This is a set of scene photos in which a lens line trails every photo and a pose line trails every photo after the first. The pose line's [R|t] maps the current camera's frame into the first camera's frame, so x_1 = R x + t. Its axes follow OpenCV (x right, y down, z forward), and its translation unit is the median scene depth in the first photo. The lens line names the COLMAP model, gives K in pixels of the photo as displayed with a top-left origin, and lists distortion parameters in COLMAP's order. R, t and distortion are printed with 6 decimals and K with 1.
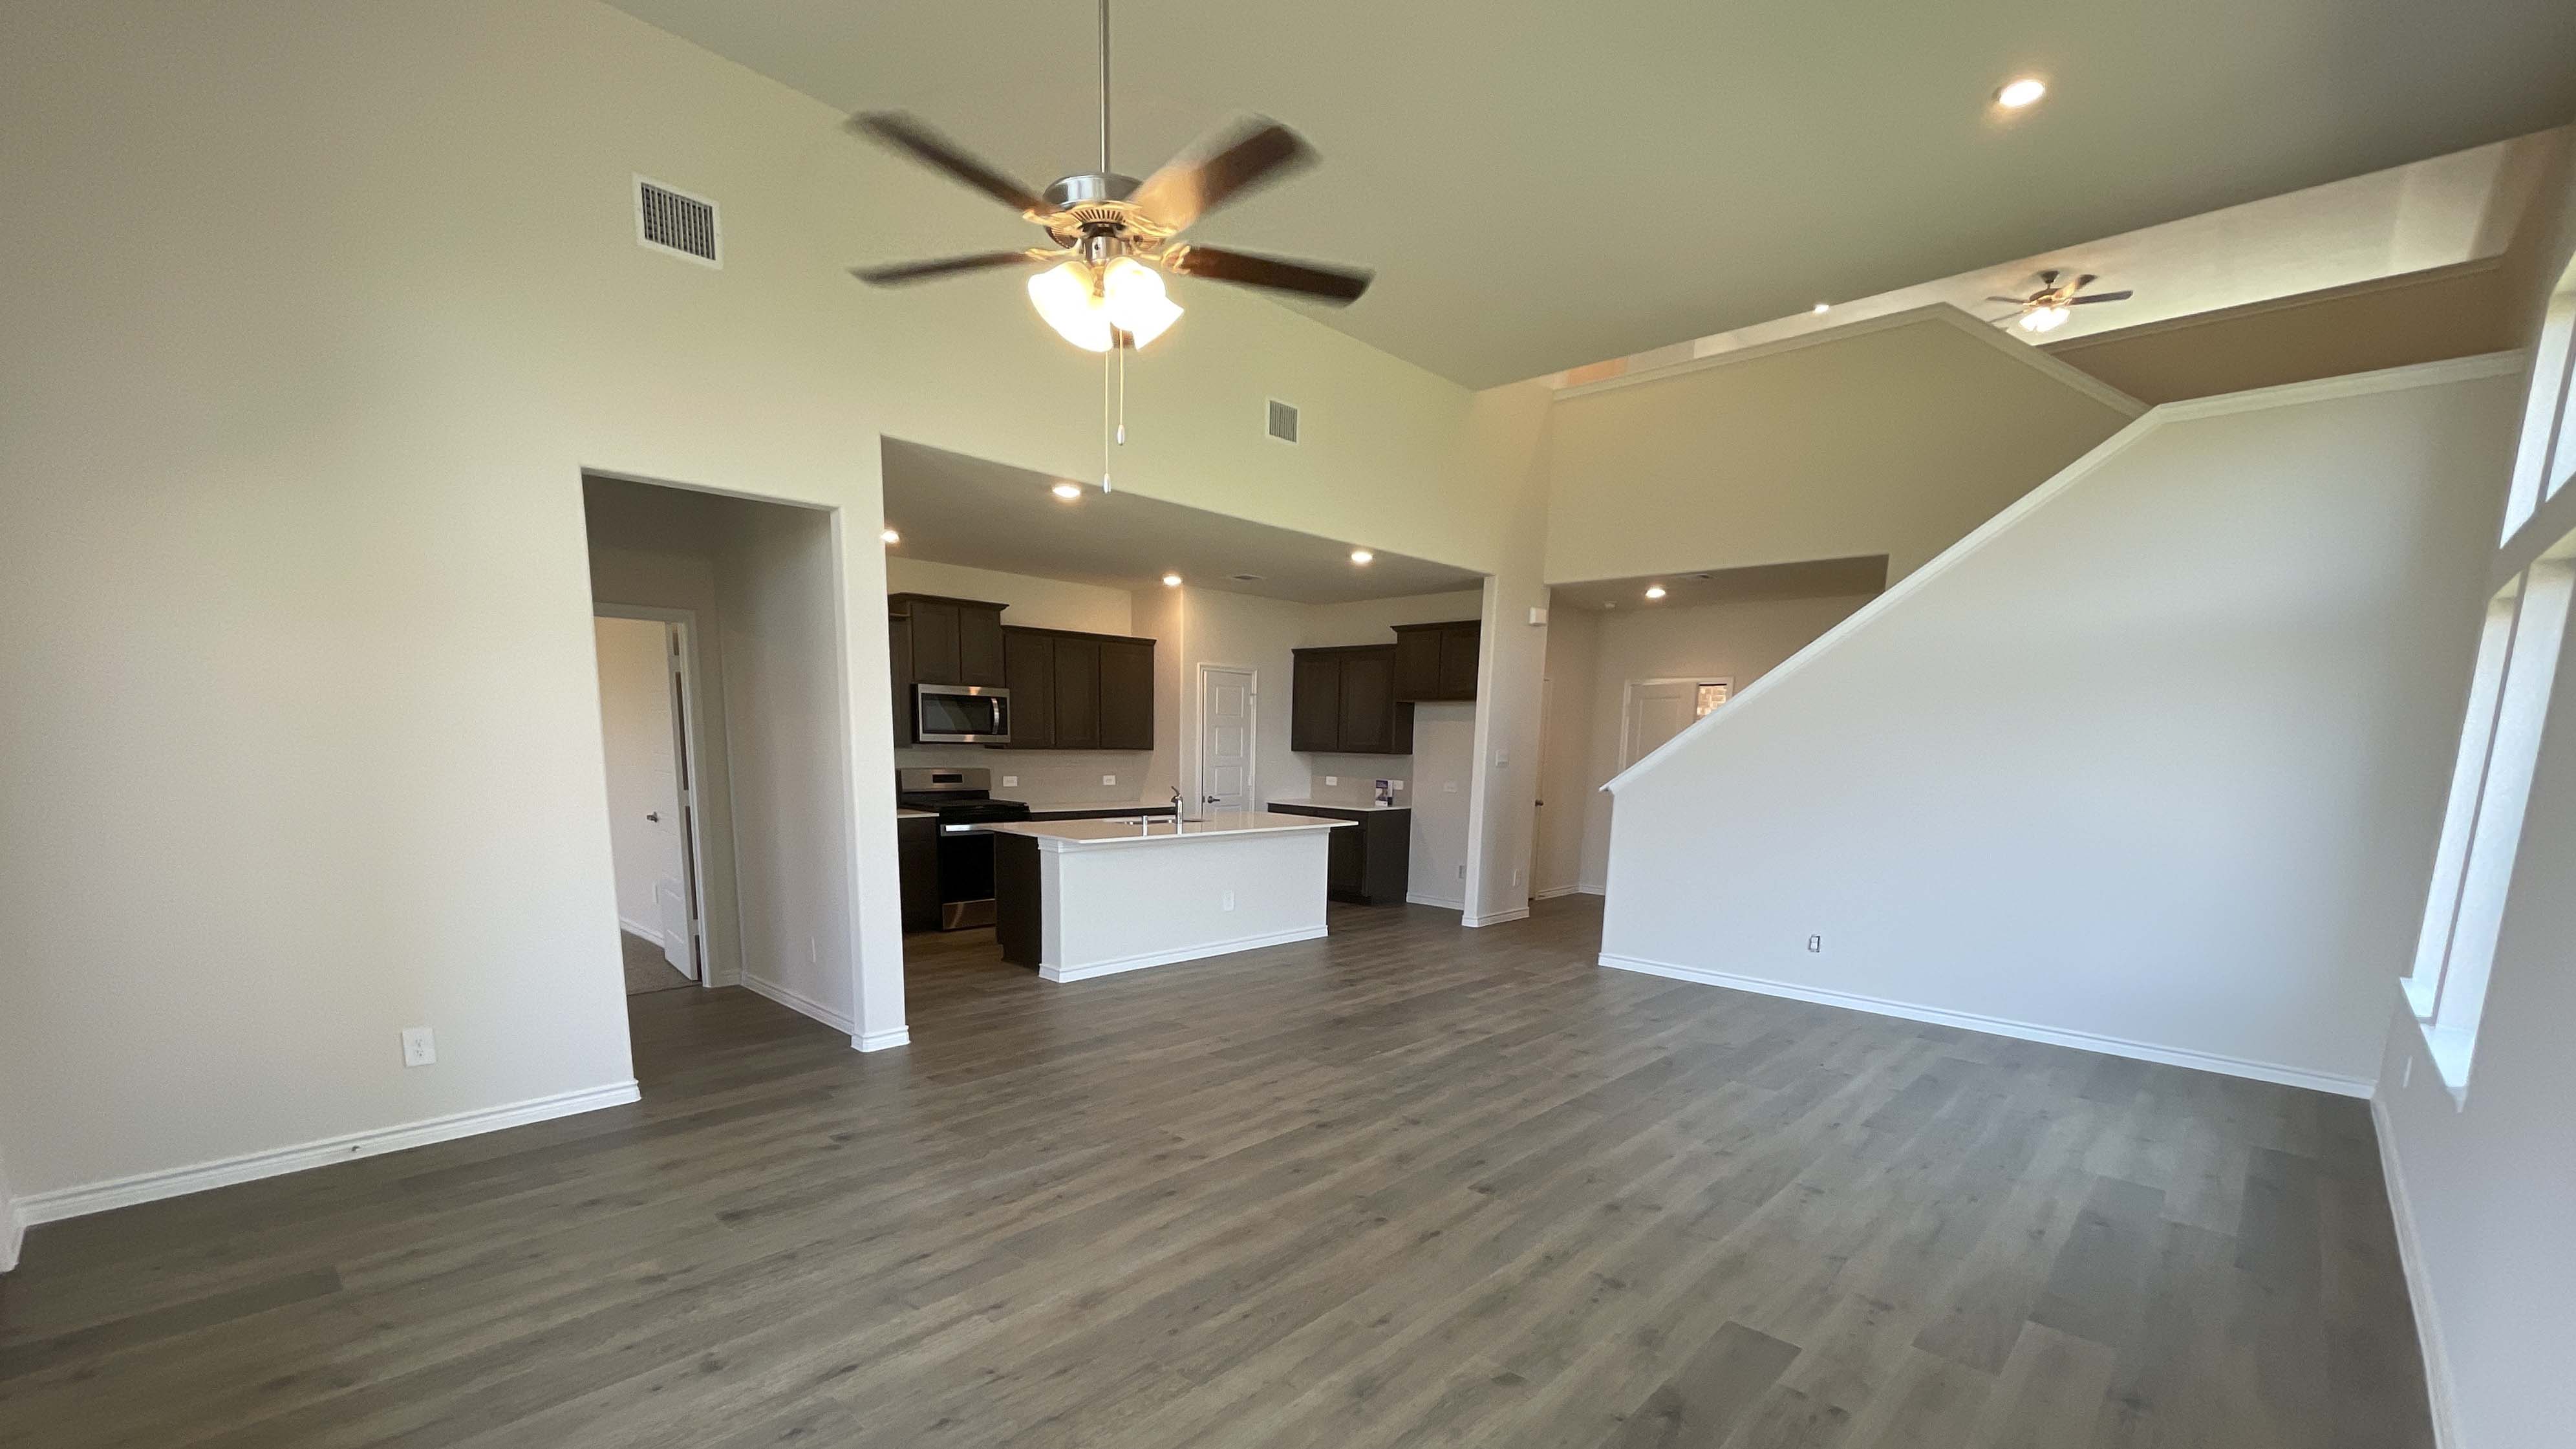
lens RADIAL K [[1039.7, 0, 1284.6], [0, 1039.7, 725.9], [0, 0, 1]] dist [-0.000128, -0.000240]
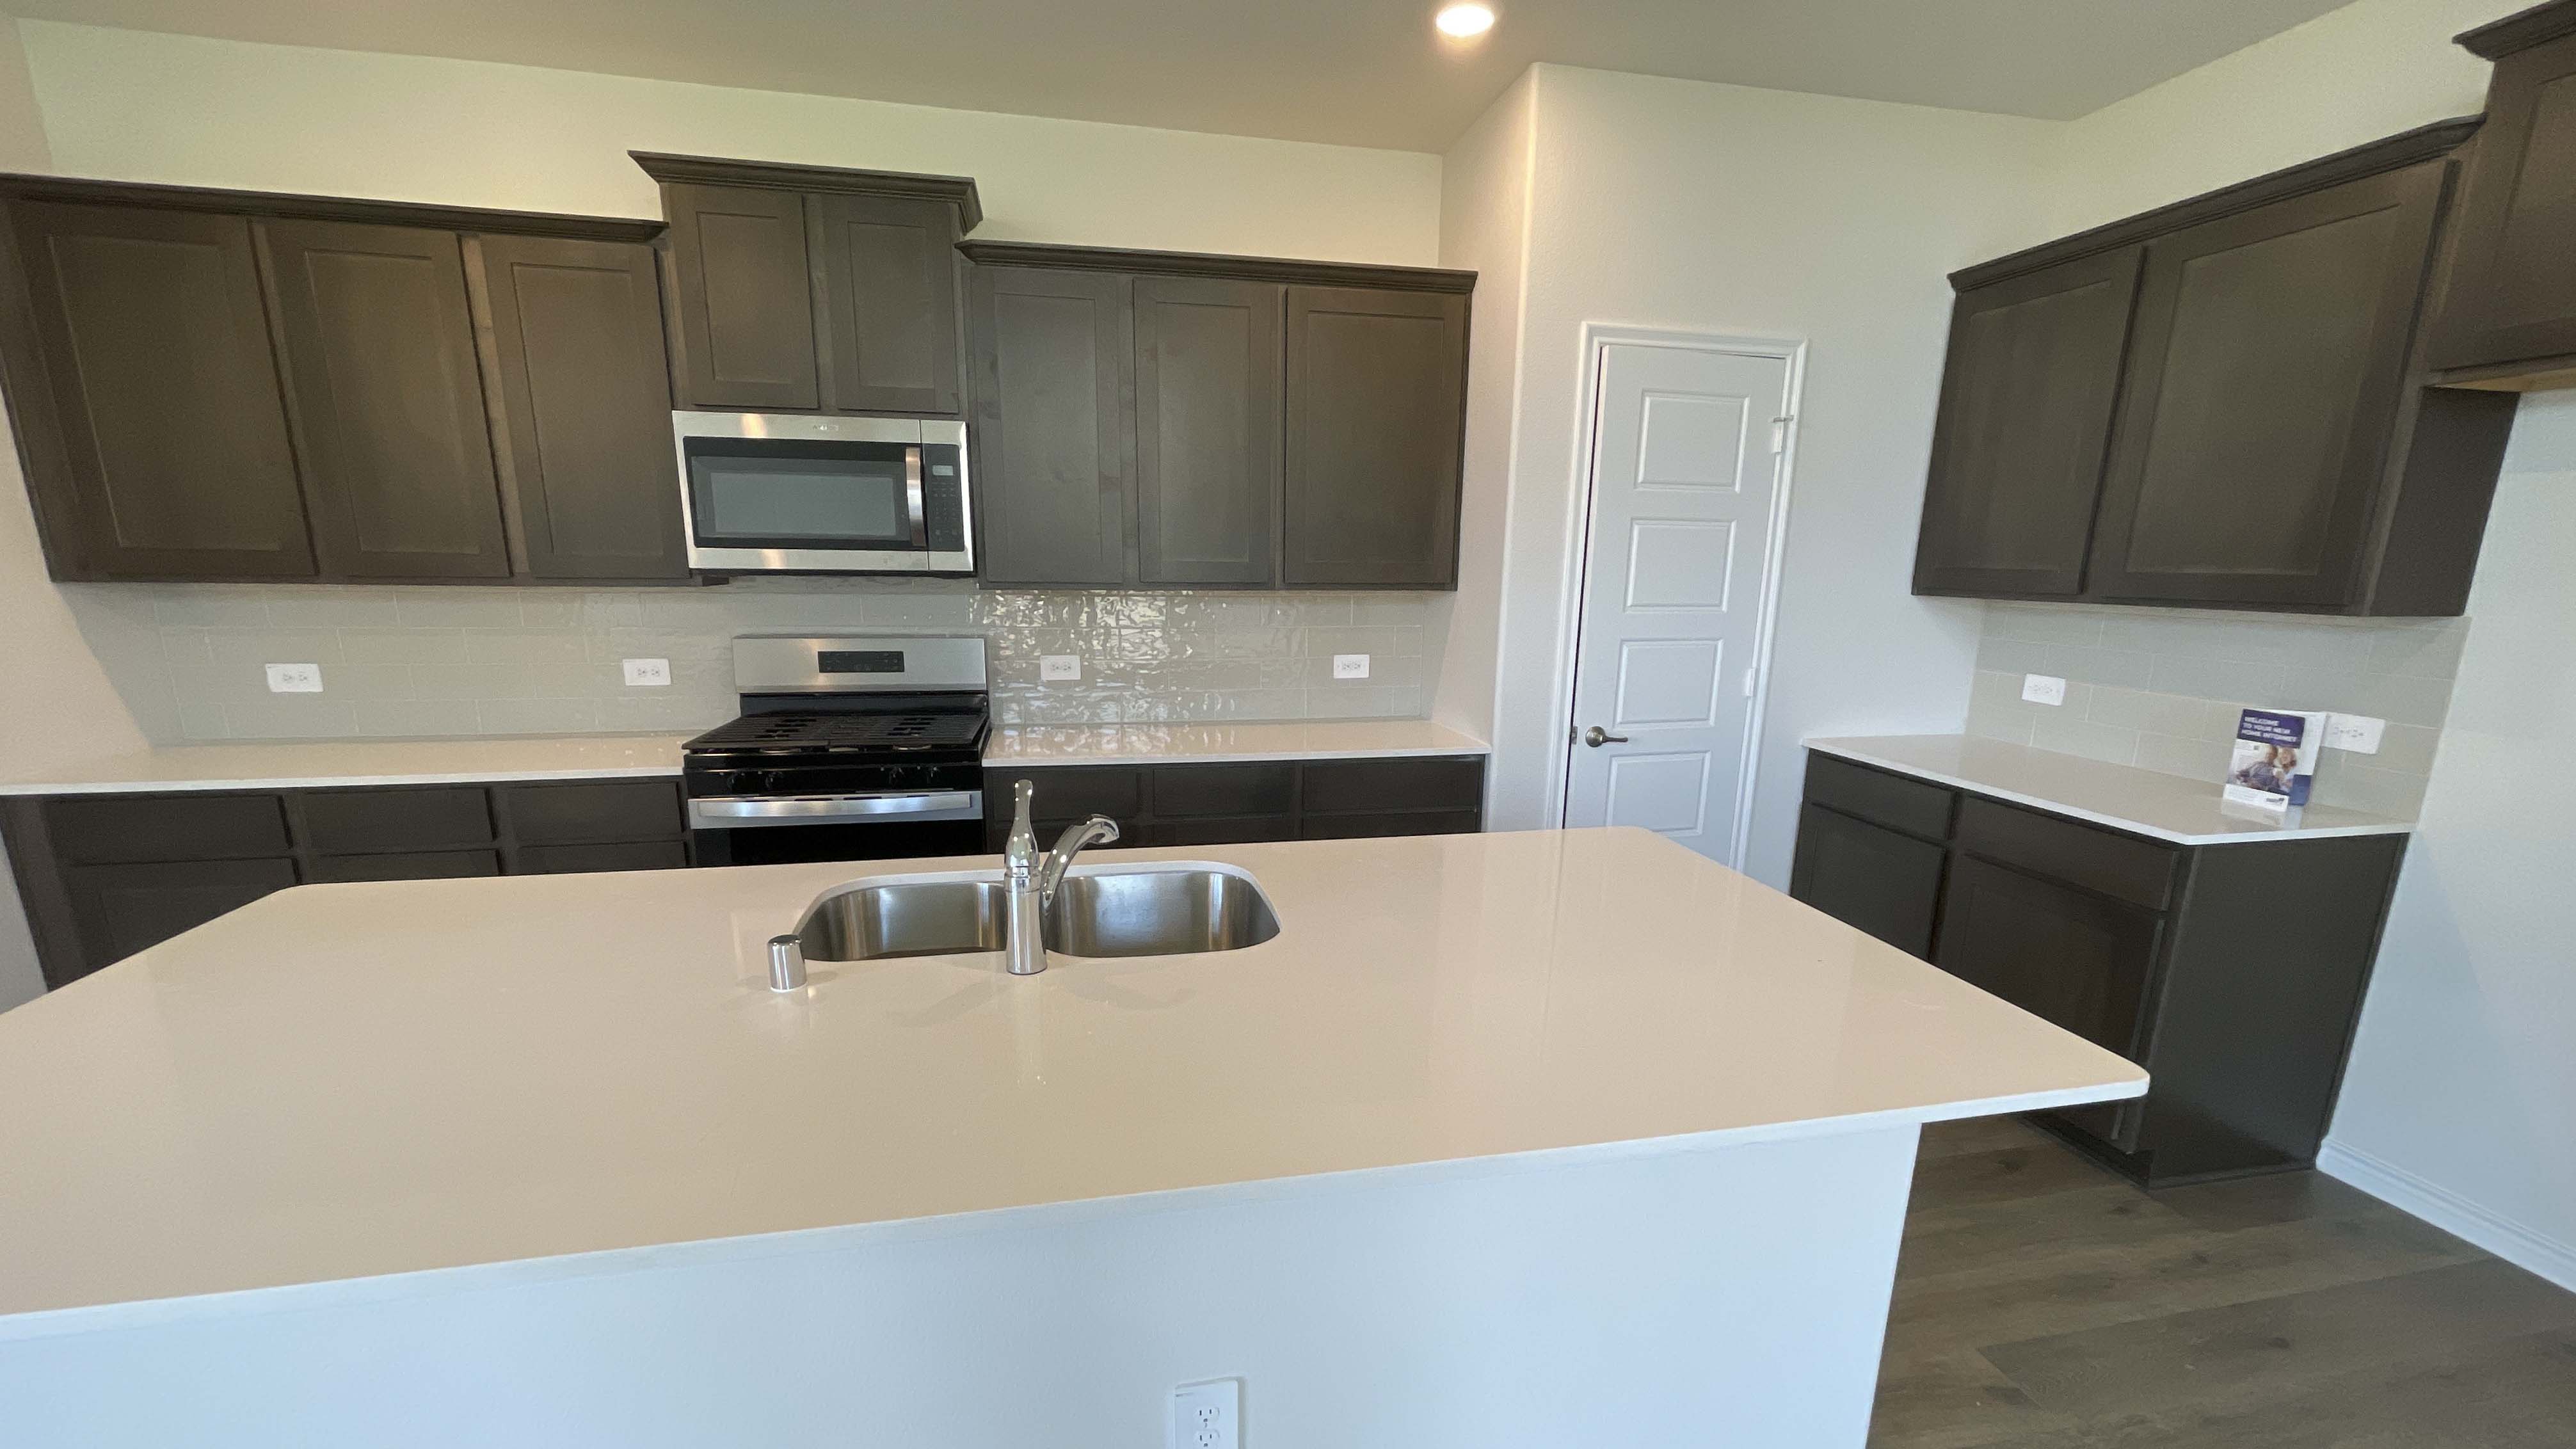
lens RADIAL K [[1039.8, 0, 1276.7], [0, 1039.8, 770.1], [0, 0, 1]] dist [-0.000128, -0.000240]
pose [[0.820590, 0.106243, -0.561556, 0.035800], [0.013283, 0.978758, 0.204587, 0.009263], [0.571363, -0.175341, 0.801748, 0.649475]]
